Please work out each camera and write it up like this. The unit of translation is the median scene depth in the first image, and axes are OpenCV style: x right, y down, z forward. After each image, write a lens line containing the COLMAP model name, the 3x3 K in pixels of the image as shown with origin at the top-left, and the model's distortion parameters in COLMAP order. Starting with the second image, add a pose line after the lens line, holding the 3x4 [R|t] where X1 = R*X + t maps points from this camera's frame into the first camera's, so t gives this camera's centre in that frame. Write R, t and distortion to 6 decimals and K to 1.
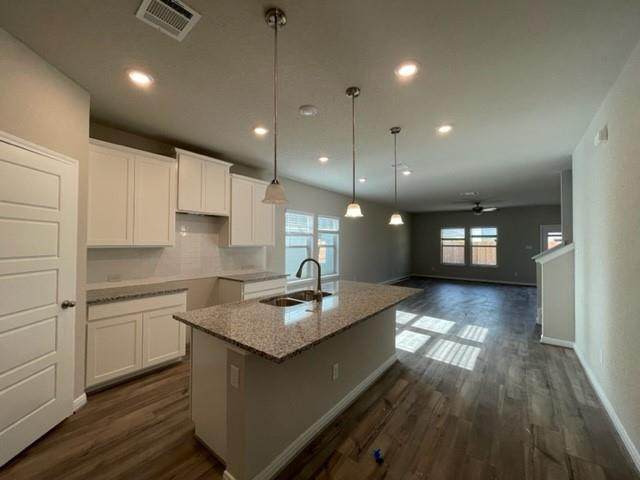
lens RADIAL K [[254.6, 0, 318.0], [0, 254.6, 238.6], [0, 0, 1]] dist [-0.004467, -0.001248]
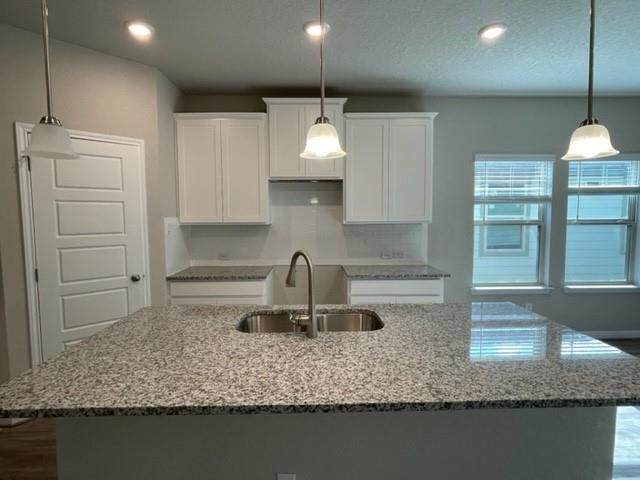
lens RADIAL K [[341.2, 0, 317.2], [0, 341.2, 238.3], [0, 0, 1]] dist [-0.004546, 0.000250]
pose [[0.633462, 0.039686, -0.772755, 0.375808], [0.024139, 0.997184, 0.070999, 0.004771], [0.773397, -0.063629, 0.630721, 0.428644]]
